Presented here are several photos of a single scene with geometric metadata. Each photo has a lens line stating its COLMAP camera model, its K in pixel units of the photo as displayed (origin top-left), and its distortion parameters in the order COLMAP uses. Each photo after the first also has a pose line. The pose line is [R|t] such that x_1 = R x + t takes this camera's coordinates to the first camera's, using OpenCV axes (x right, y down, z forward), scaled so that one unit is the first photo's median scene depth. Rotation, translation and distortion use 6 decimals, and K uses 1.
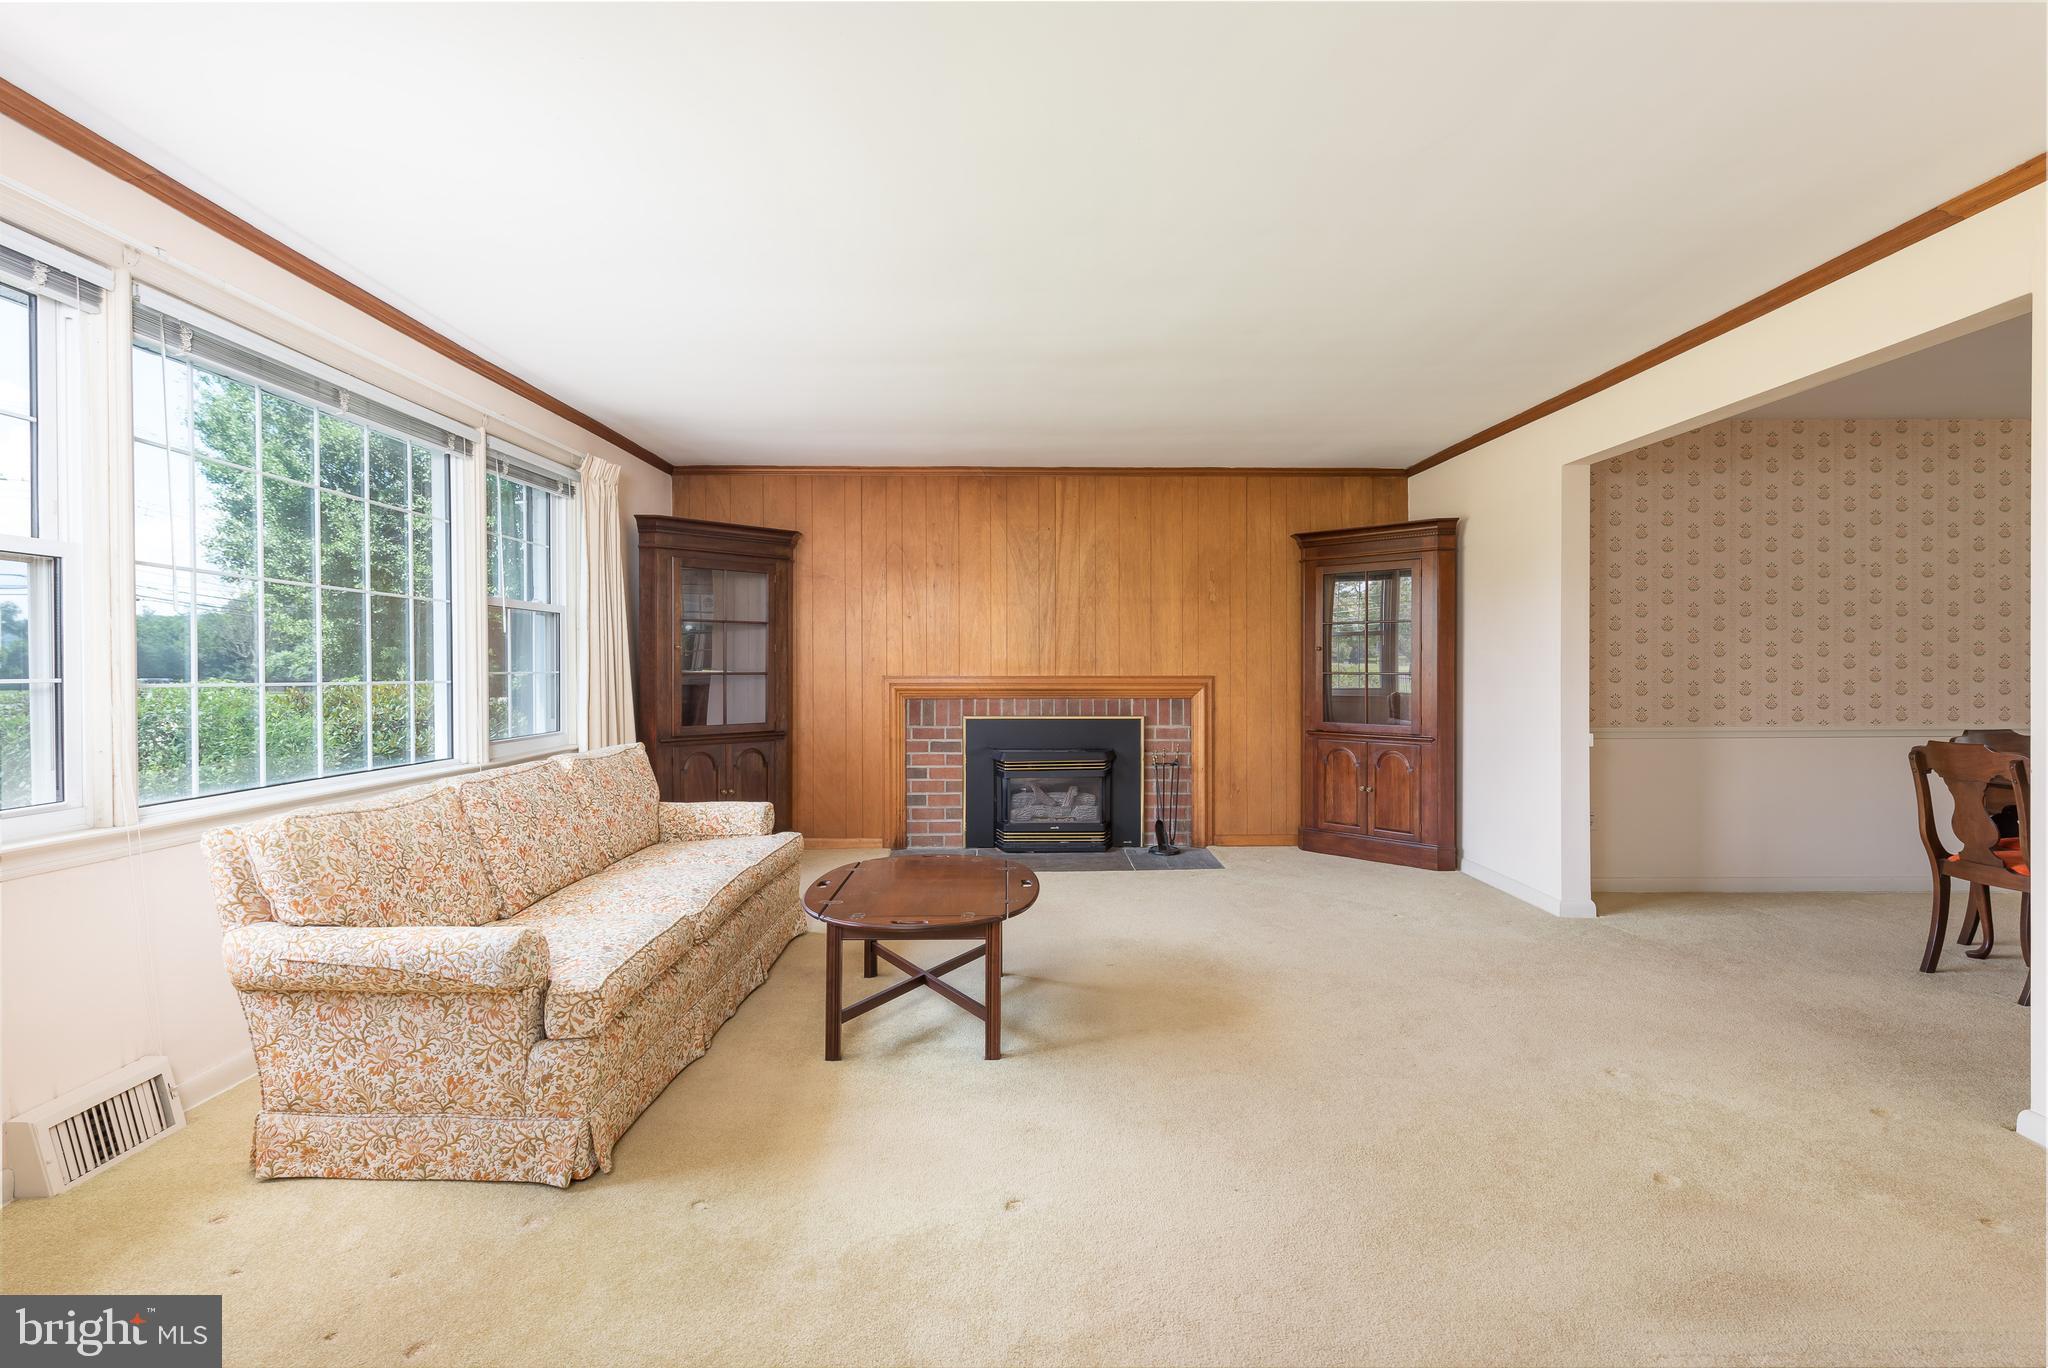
lens RADIAL K [[969.4, 0, 1026.2], [0, 969.4, 676.4], [0, 0, 1]] dist [0.015191, -0.008980]
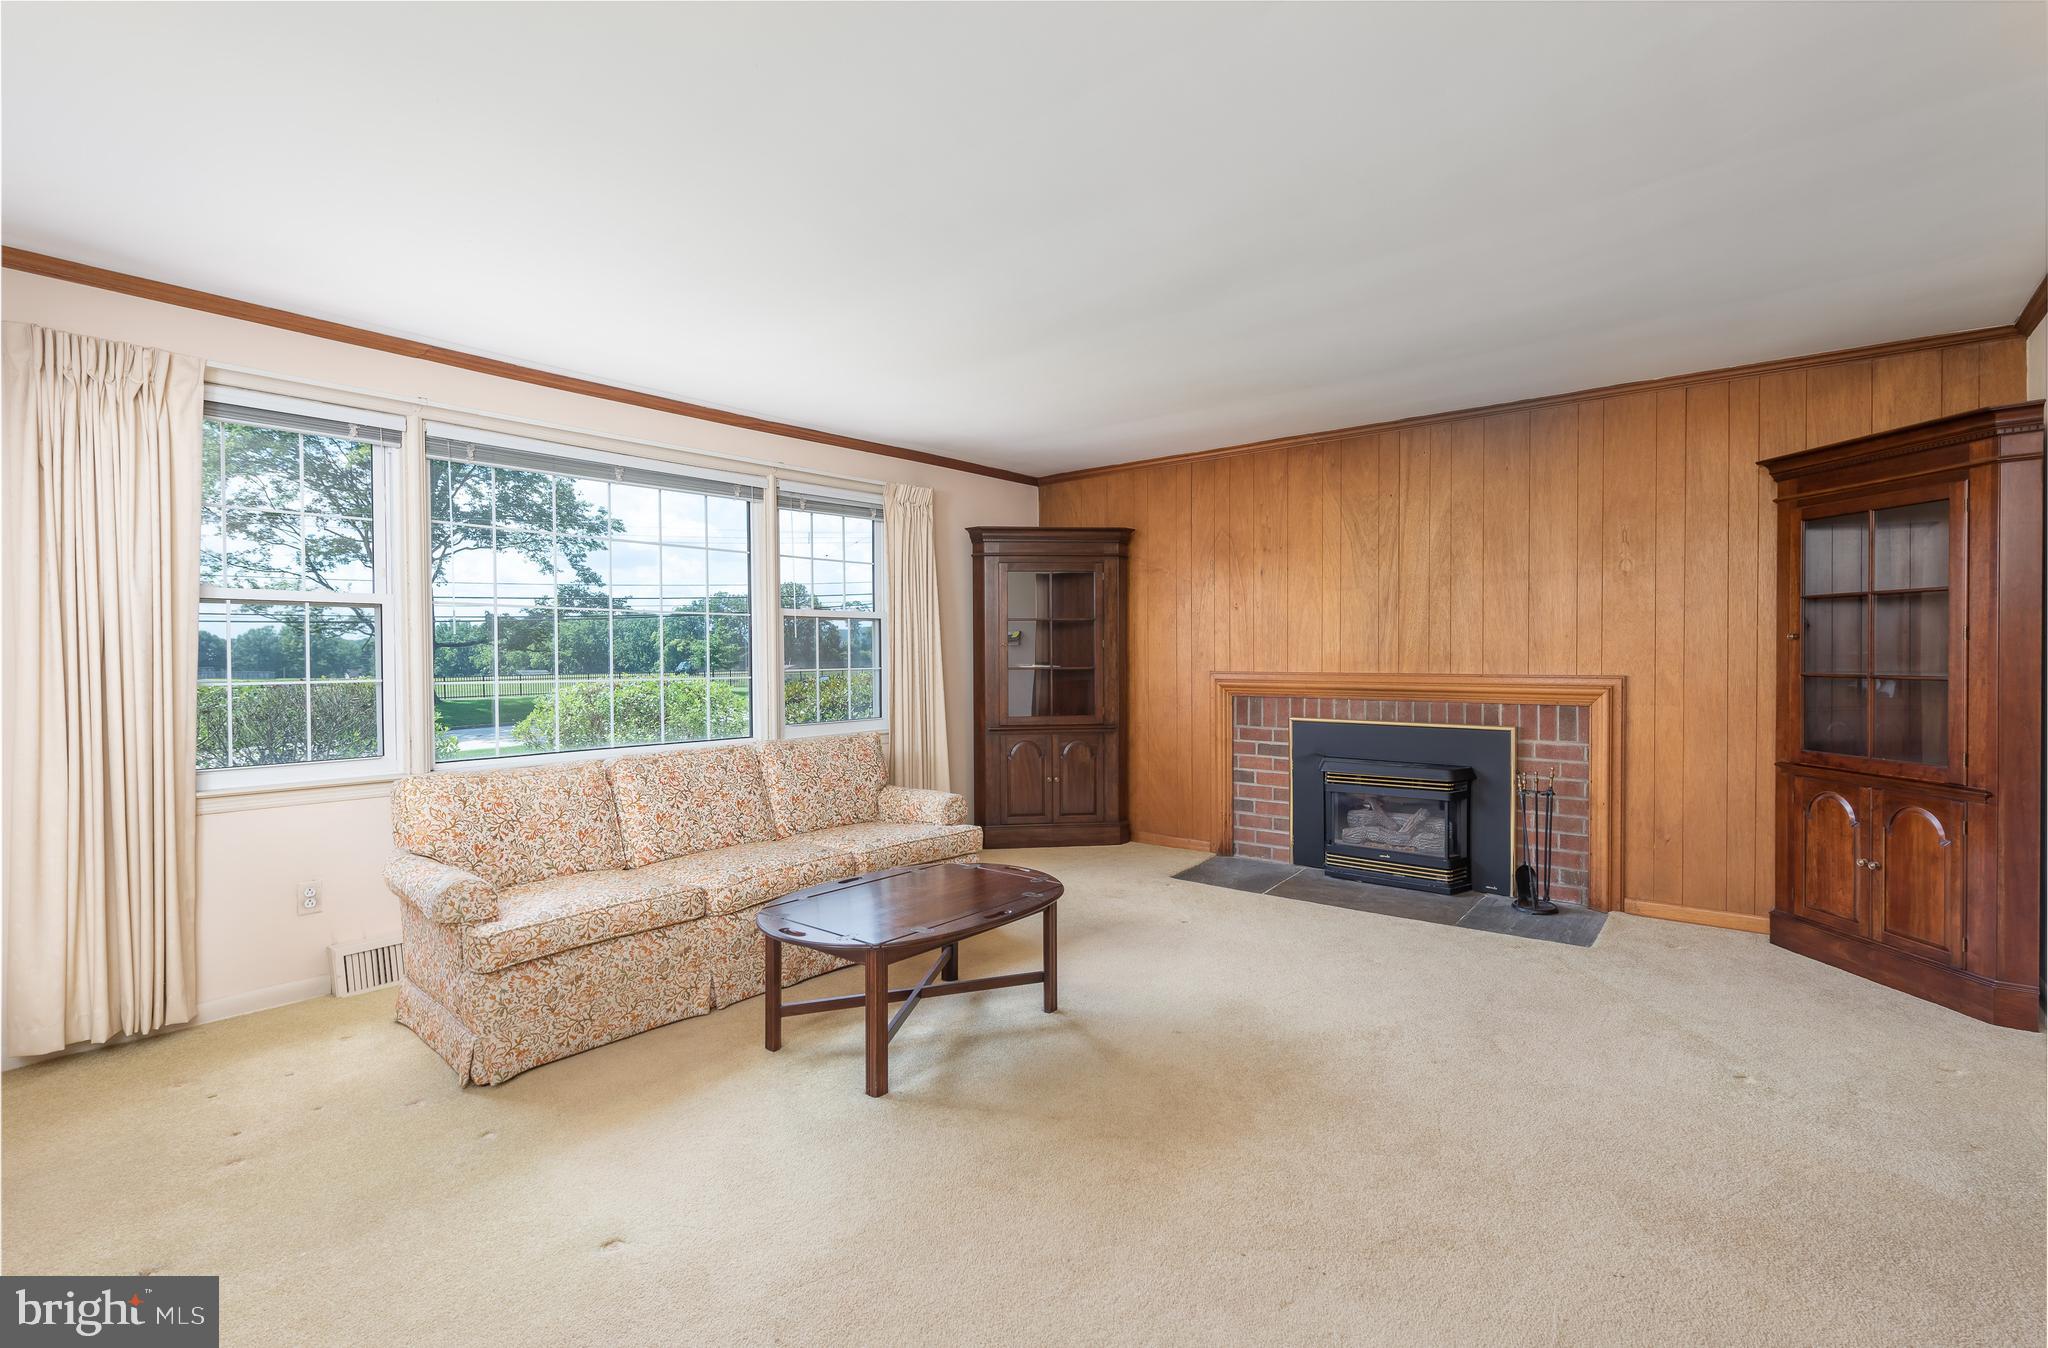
lens RADIAL K [[924.7, 0, 1024.0], [0, 924.7, 674.0], [0, 0, 1]] dist [0.000285, -0.000176]
pose [[0.761156, 0.011990, -0.648458, 0.304401], [-0.001182, 0.999853, 0.017100, -0.013283], [0.648568, -0.012250, 0.761058, 0.195658]]
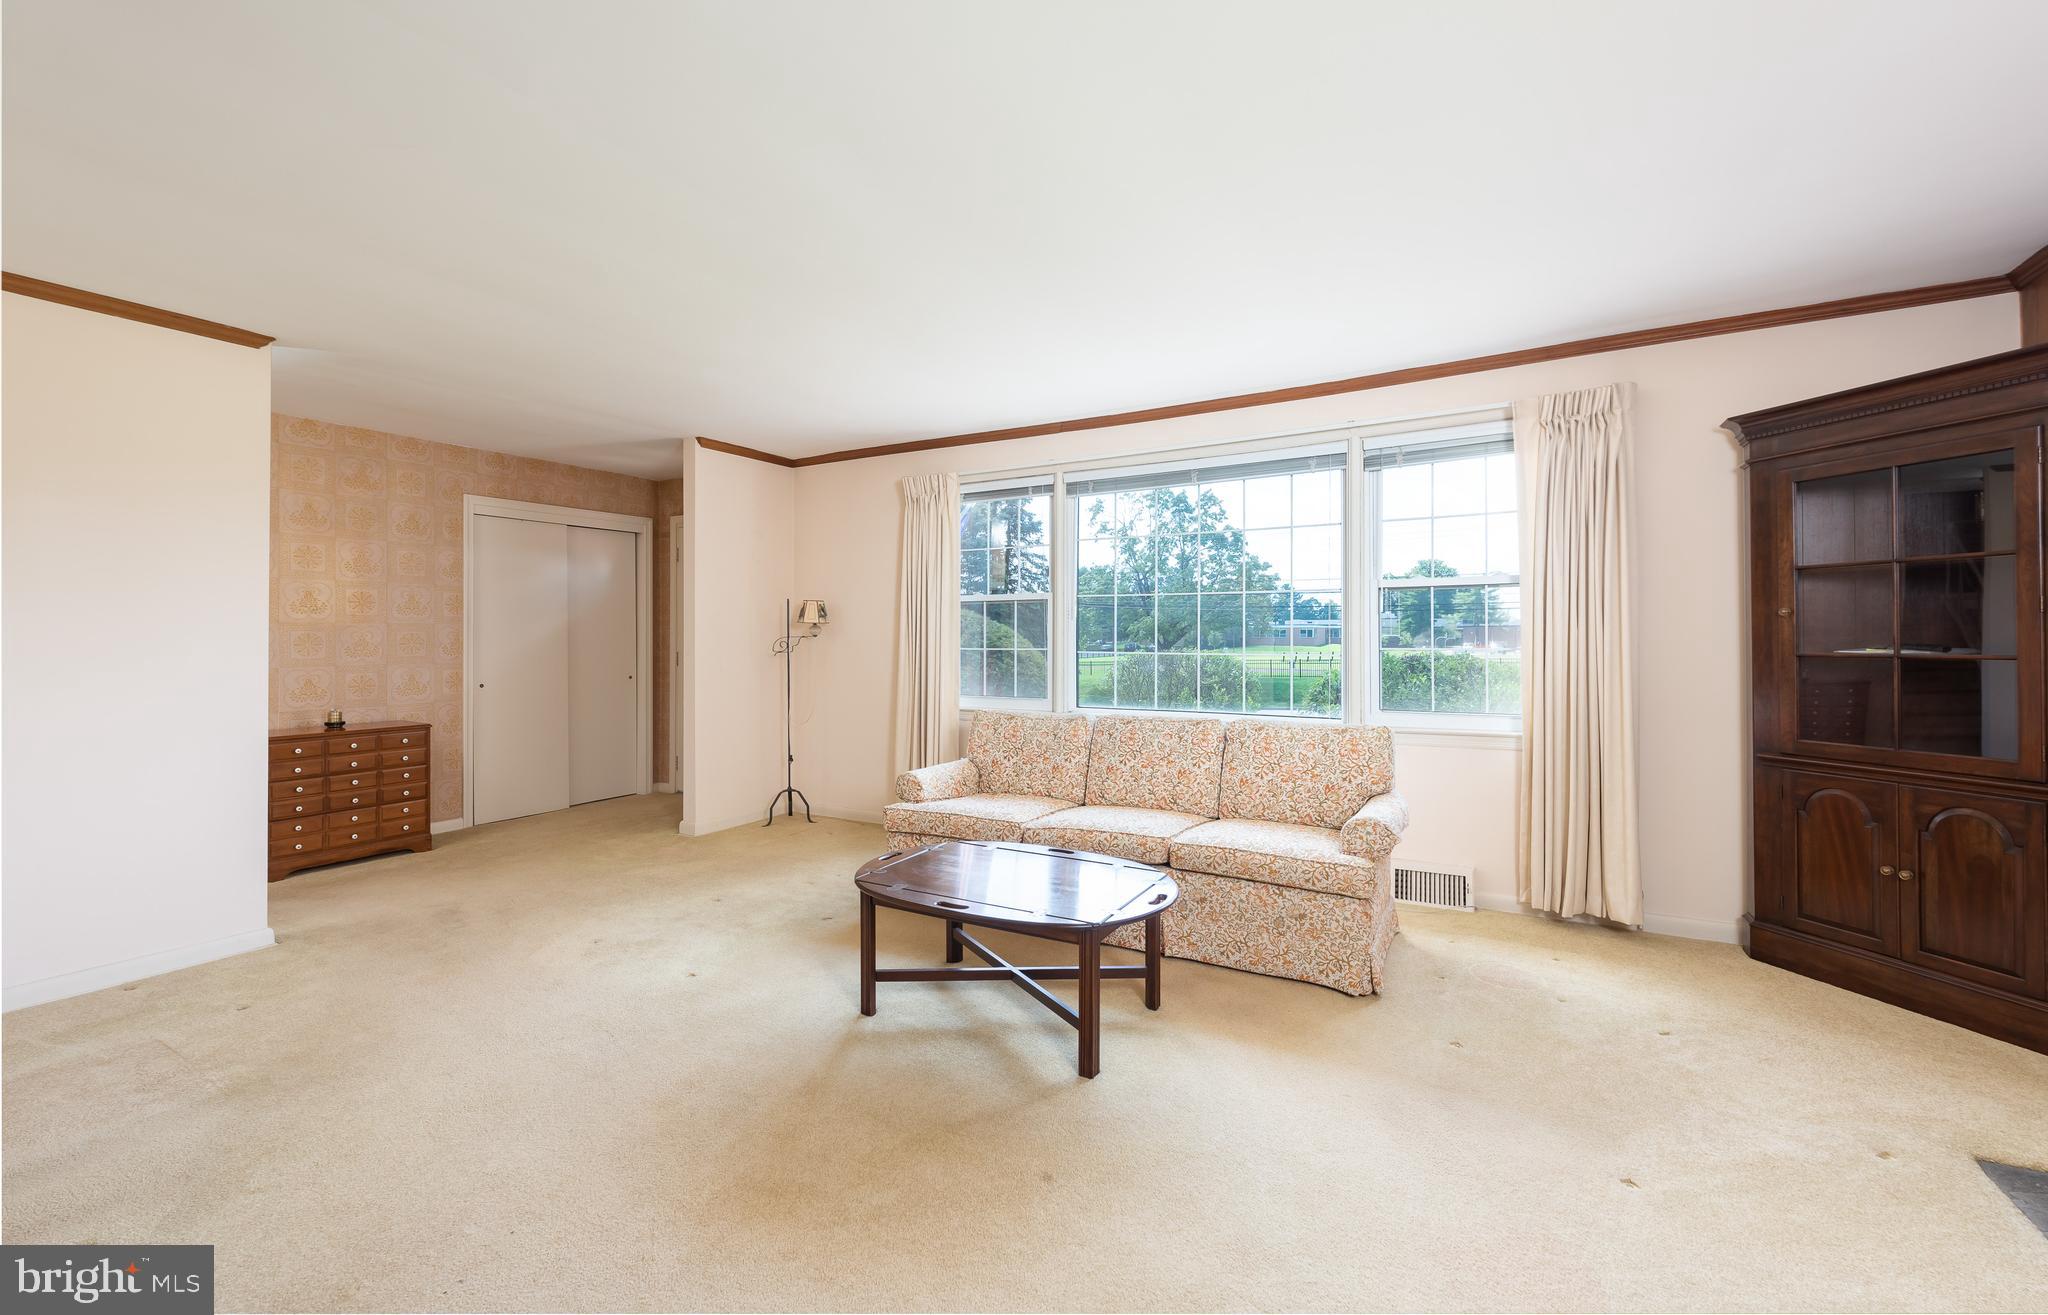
lens RADIAL K [[816.8, 0, 1053.3], [0, 816.8, 653.4], [0, 0, 1]] dist [0.000627, 0.000031]
pose [[-0.499859, 0.025108, -0.865743, 0.305166], [-0.000854, 0.999565, 0.029482, -0.017313], [0.866106, 0.015477, -0.499620, 0.765692]]
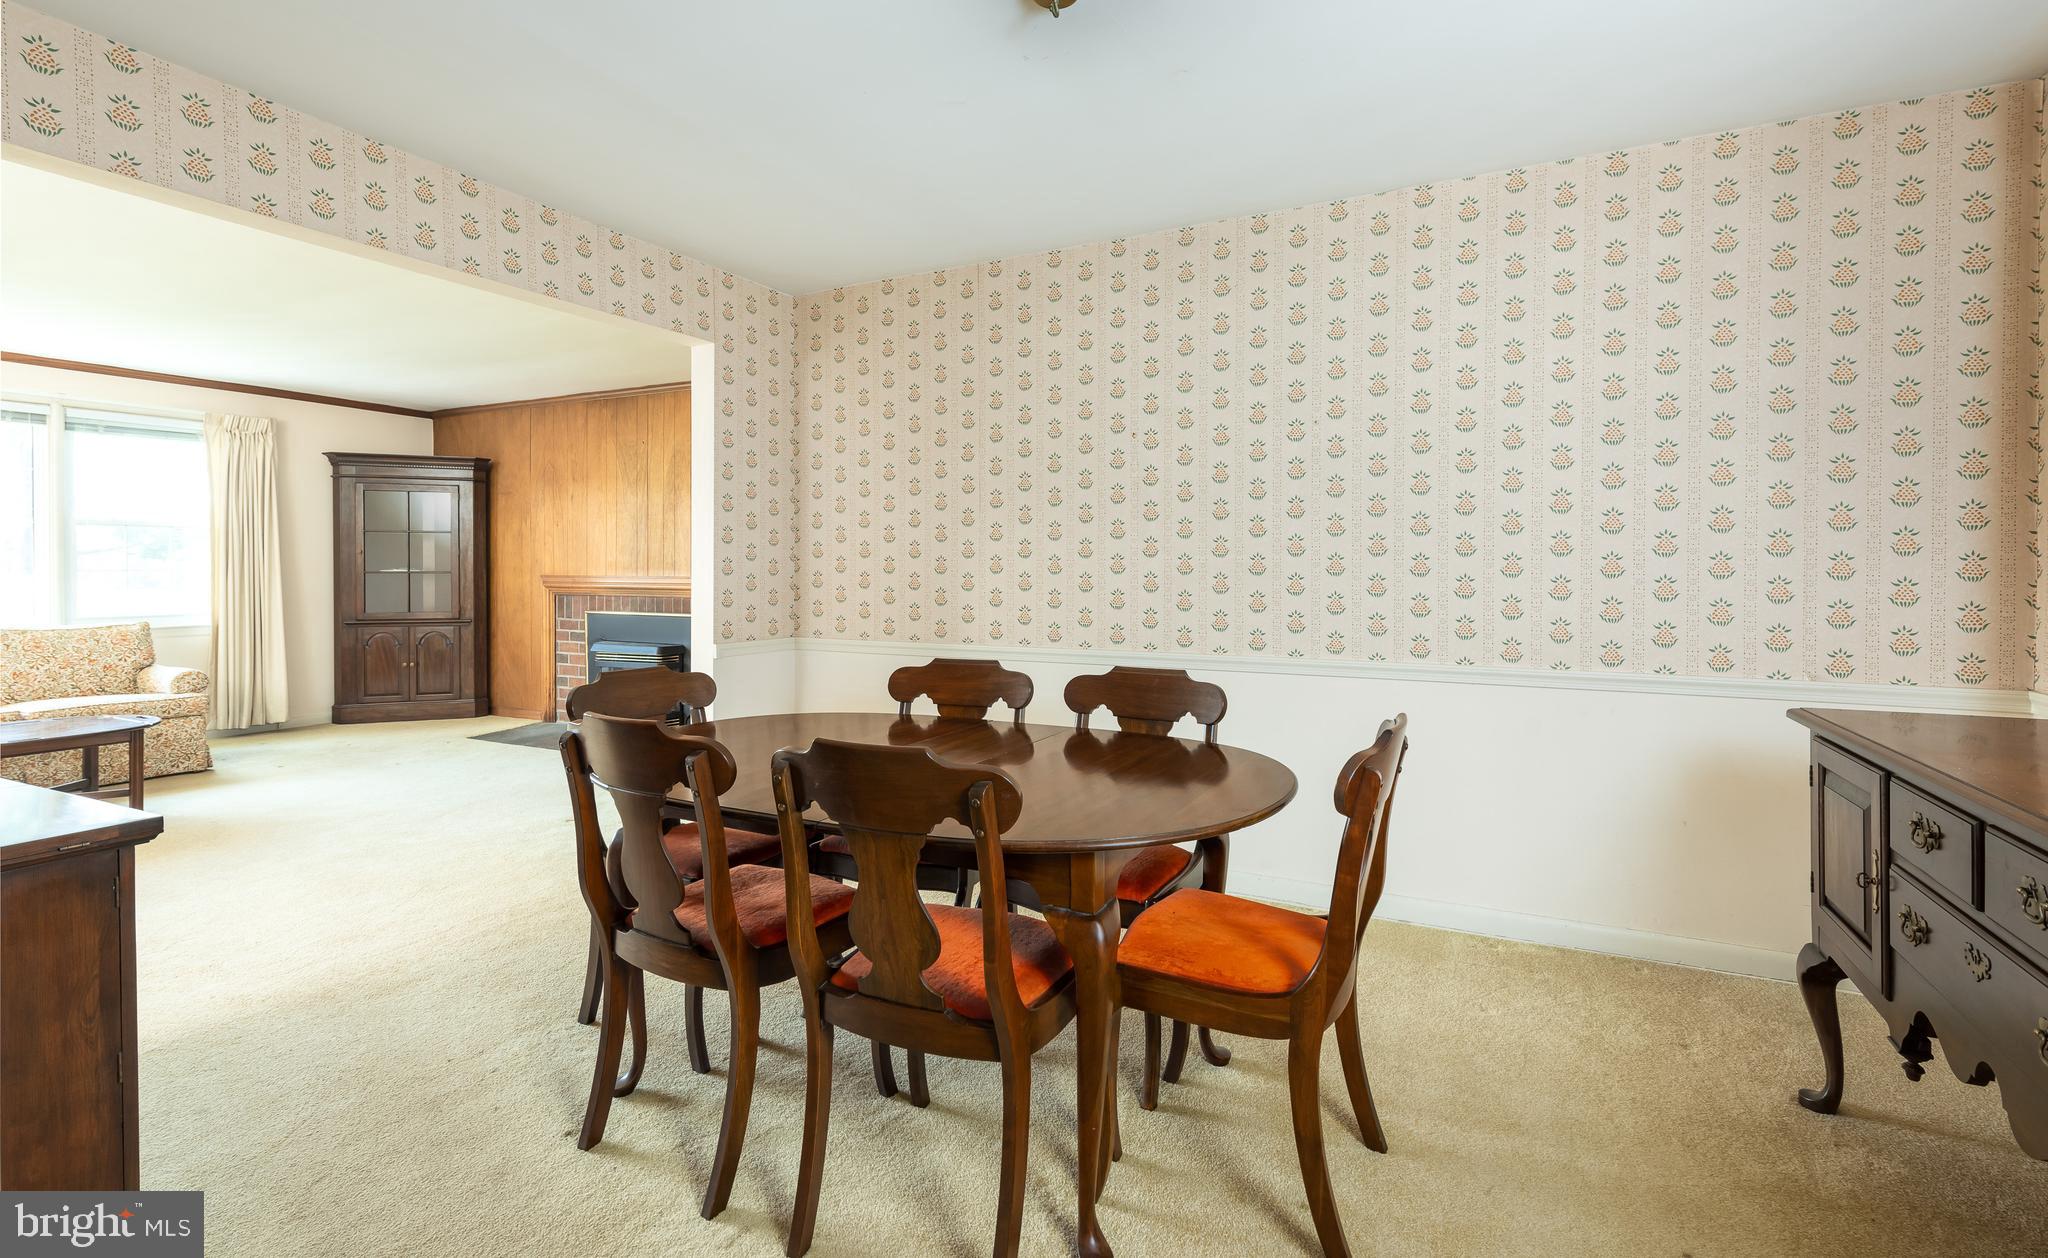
lens RADIAL K [[904.1, 0, 1025.1], [0, 904.1, 577.5], [0, 0, 1]] dist [0.009908, -0.000038]
pose [[0.888636, 0.008228, -0.458539, 0.899533], [-0.007865, 0.999965, 0.002702, -0.005277], [0.458546, 0.001205, 0.888670, 0.289053]]
